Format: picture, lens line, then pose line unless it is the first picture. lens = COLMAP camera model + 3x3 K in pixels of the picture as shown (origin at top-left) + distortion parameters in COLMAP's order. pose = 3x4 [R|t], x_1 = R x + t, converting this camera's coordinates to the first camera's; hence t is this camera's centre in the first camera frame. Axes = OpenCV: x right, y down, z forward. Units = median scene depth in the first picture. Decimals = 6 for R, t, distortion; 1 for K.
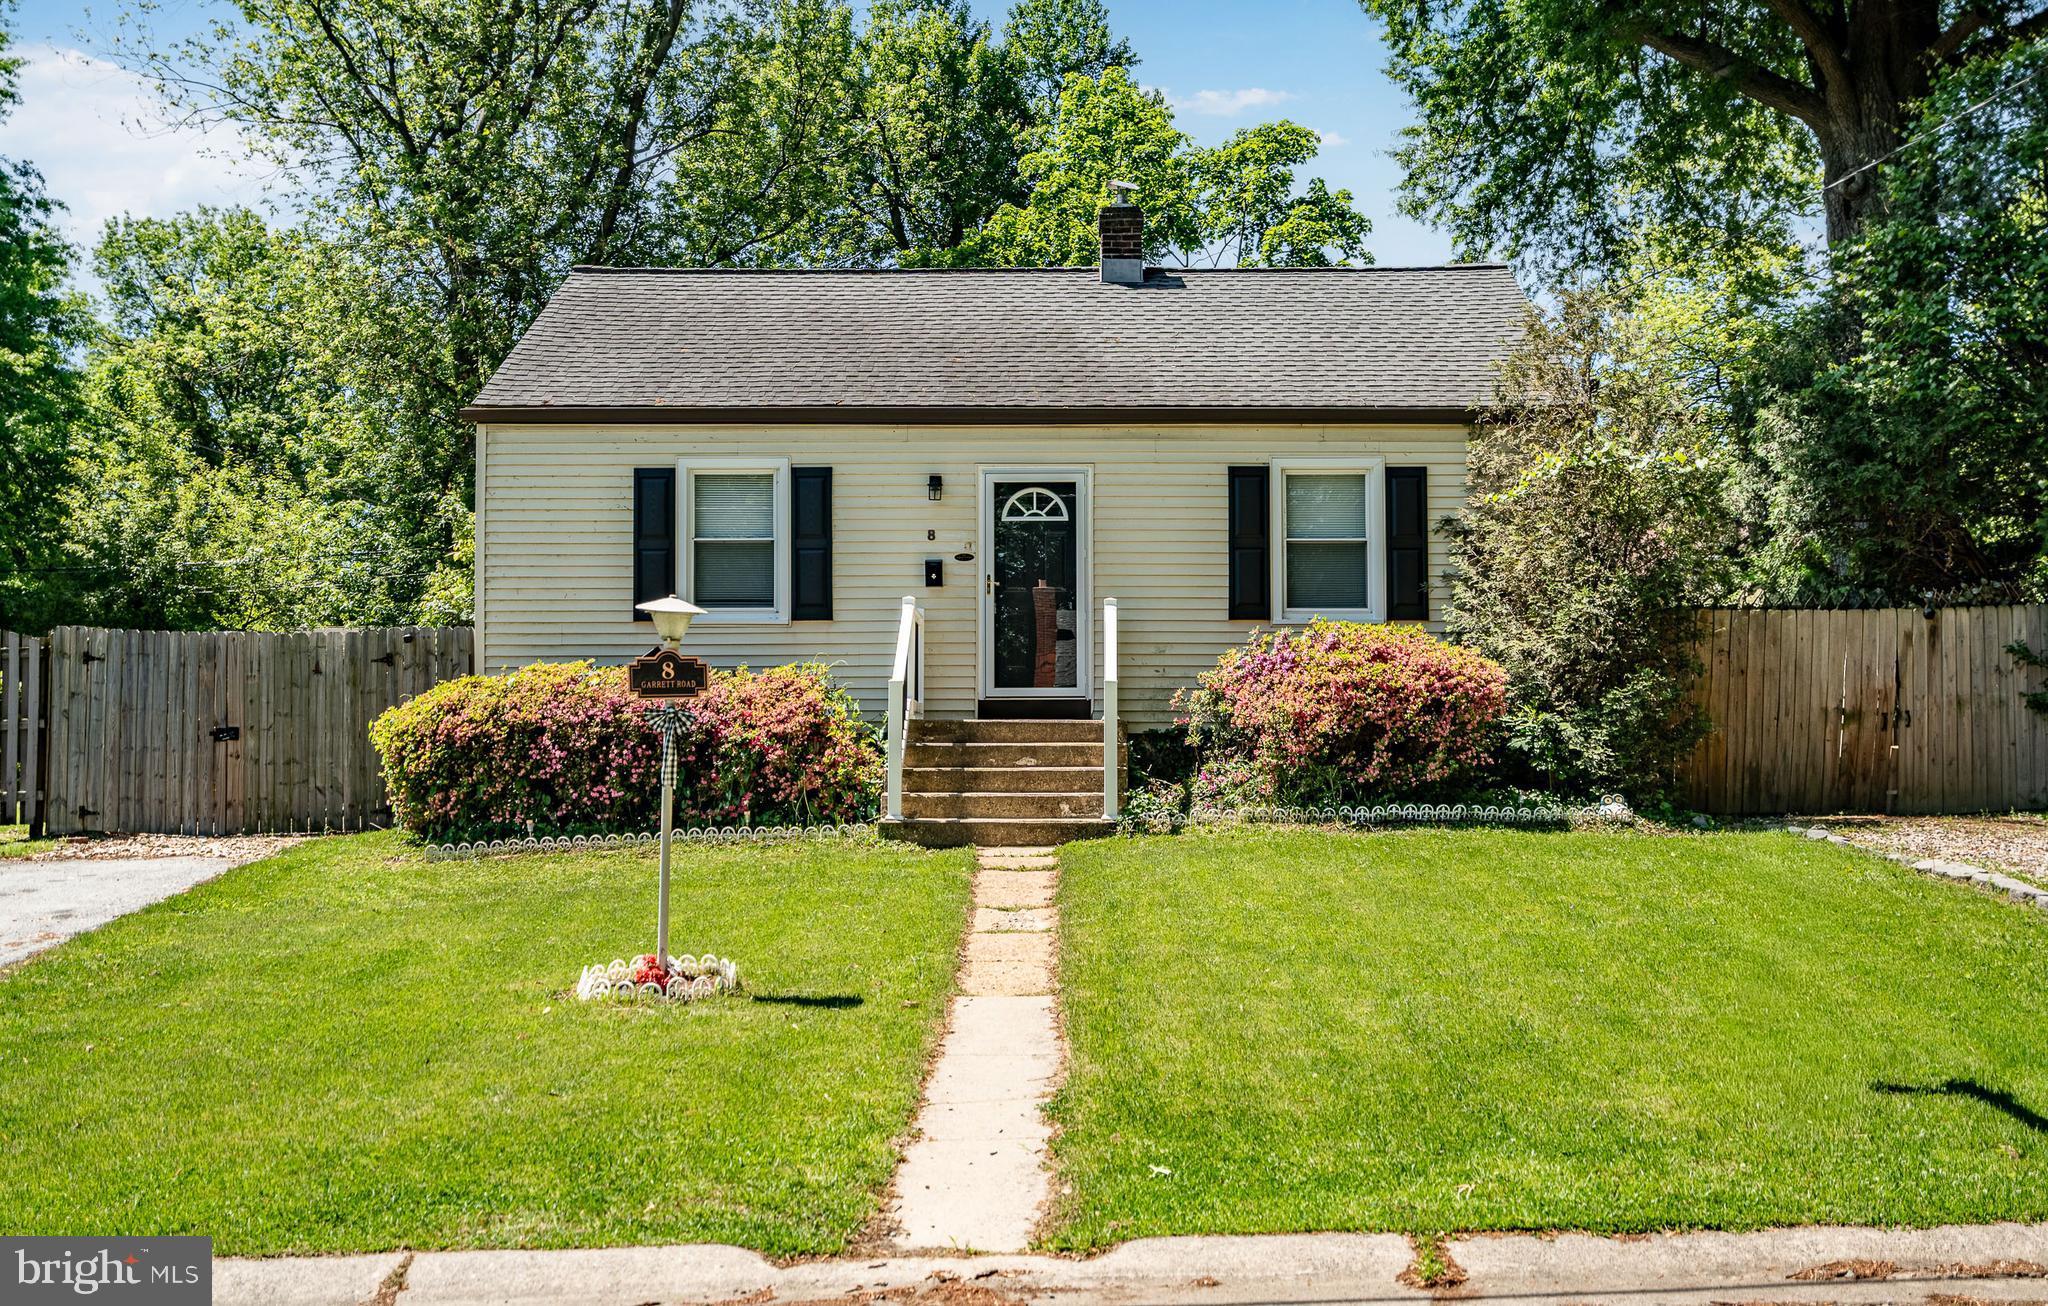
lens RADIAL K [[1958.4, 0, 1020.5], [0, 1958.4, 612.5], [0, 0, 1]] dist [0.004830, -0.008037]
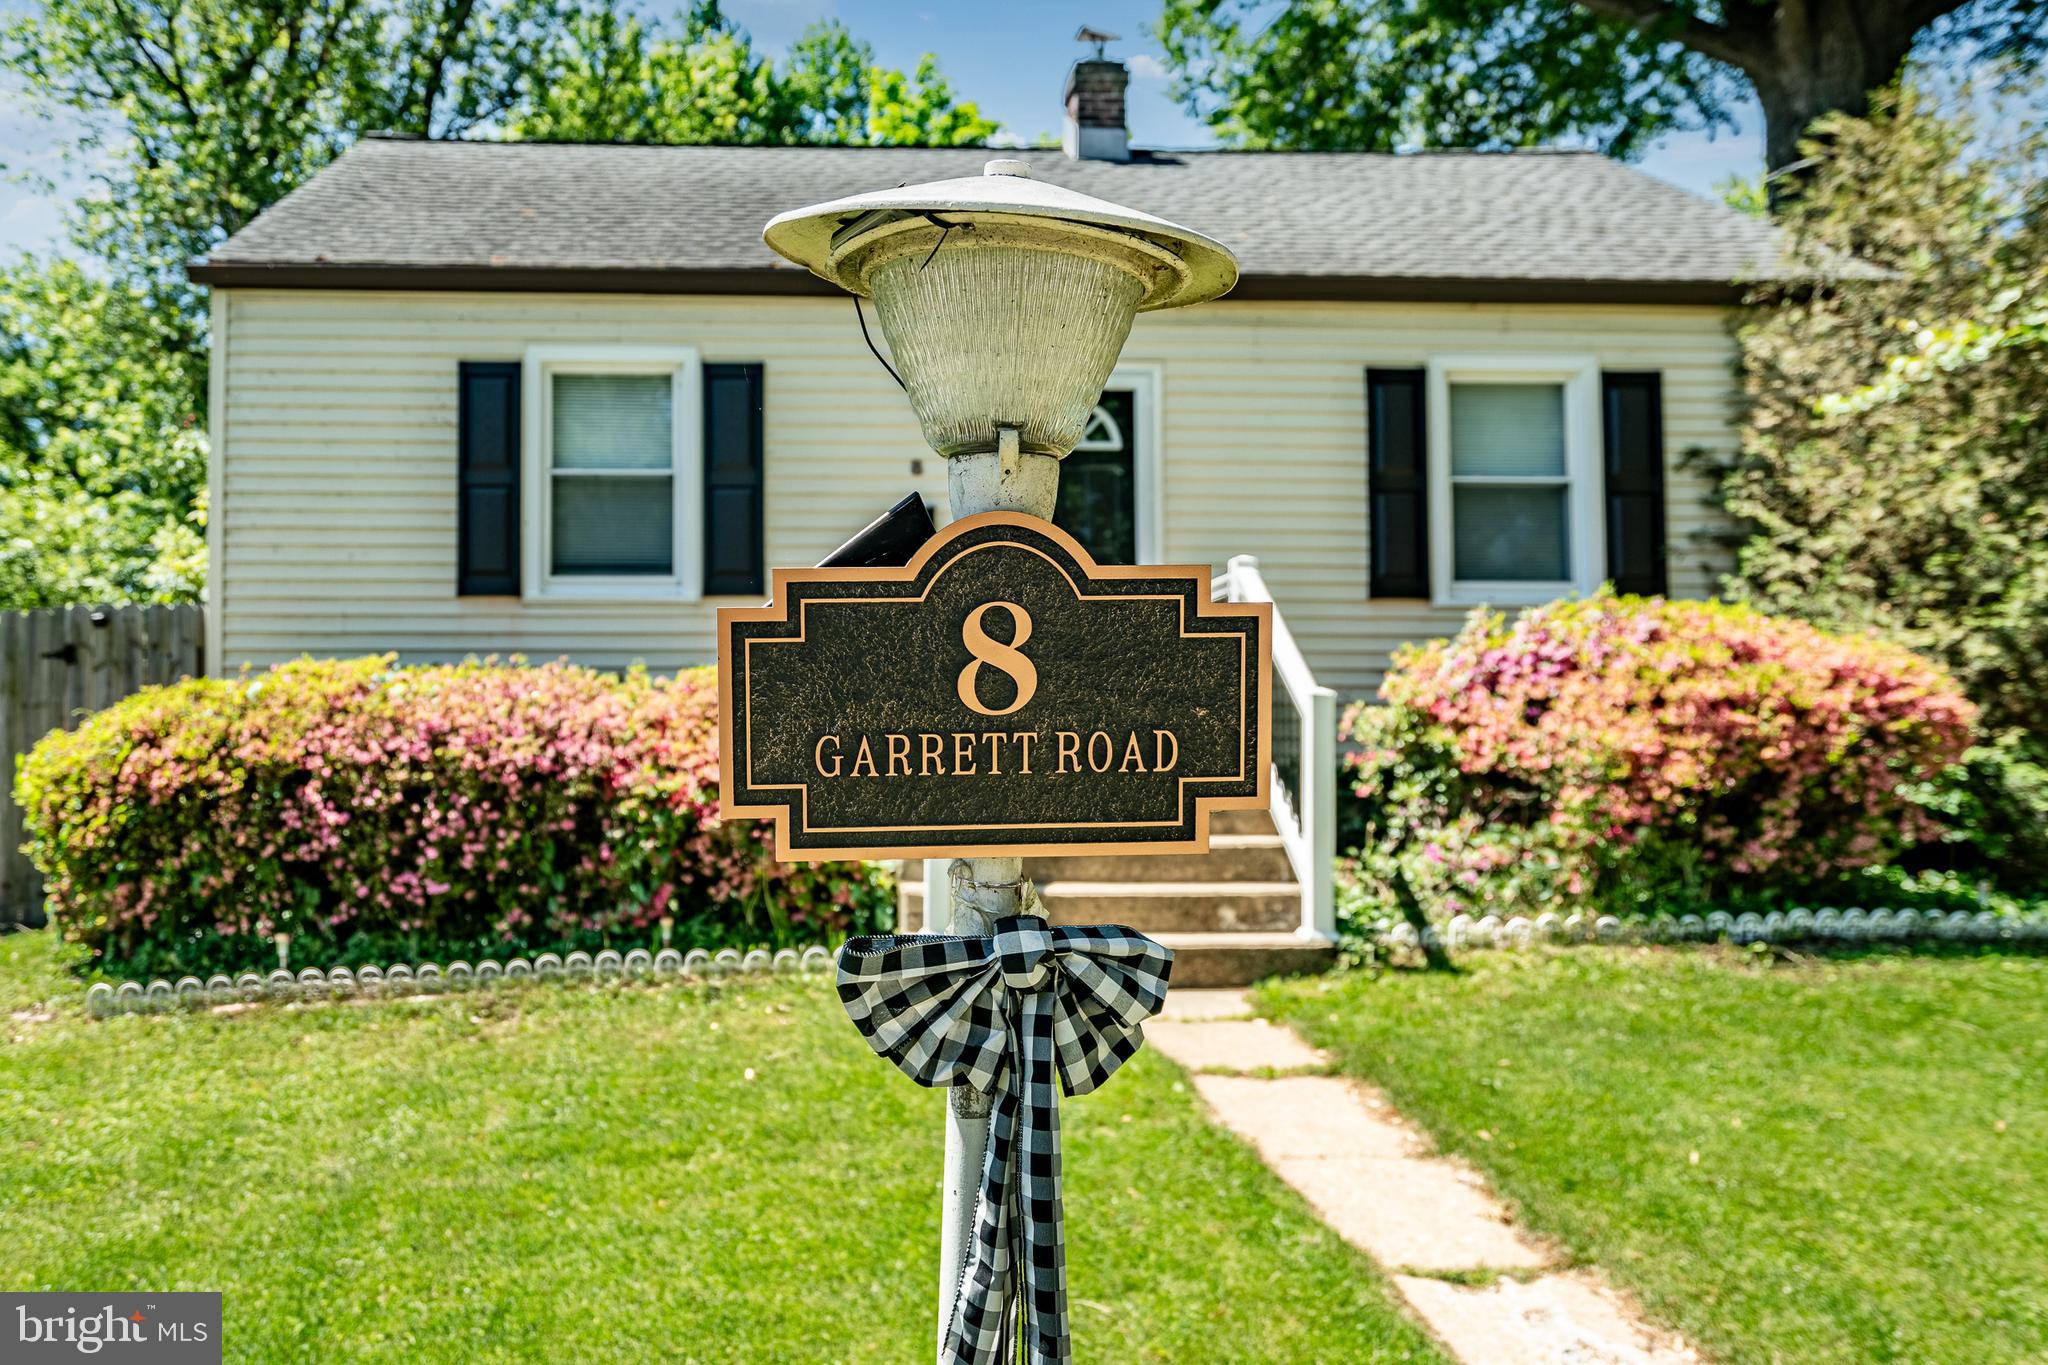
lens RADIAL K [[1589.2, 0, 798.9], [0, 1589.2, 626.3], [0, 0, 1]] dist [0.012525, -0.002898]
pose [[0.999106, 0.005300, 0.041946, -0.108518], [-0.005235, 0.999985, -0.001661, 0.014781], [-0.041954, 0.001440, 0.999118, 0.479217]]
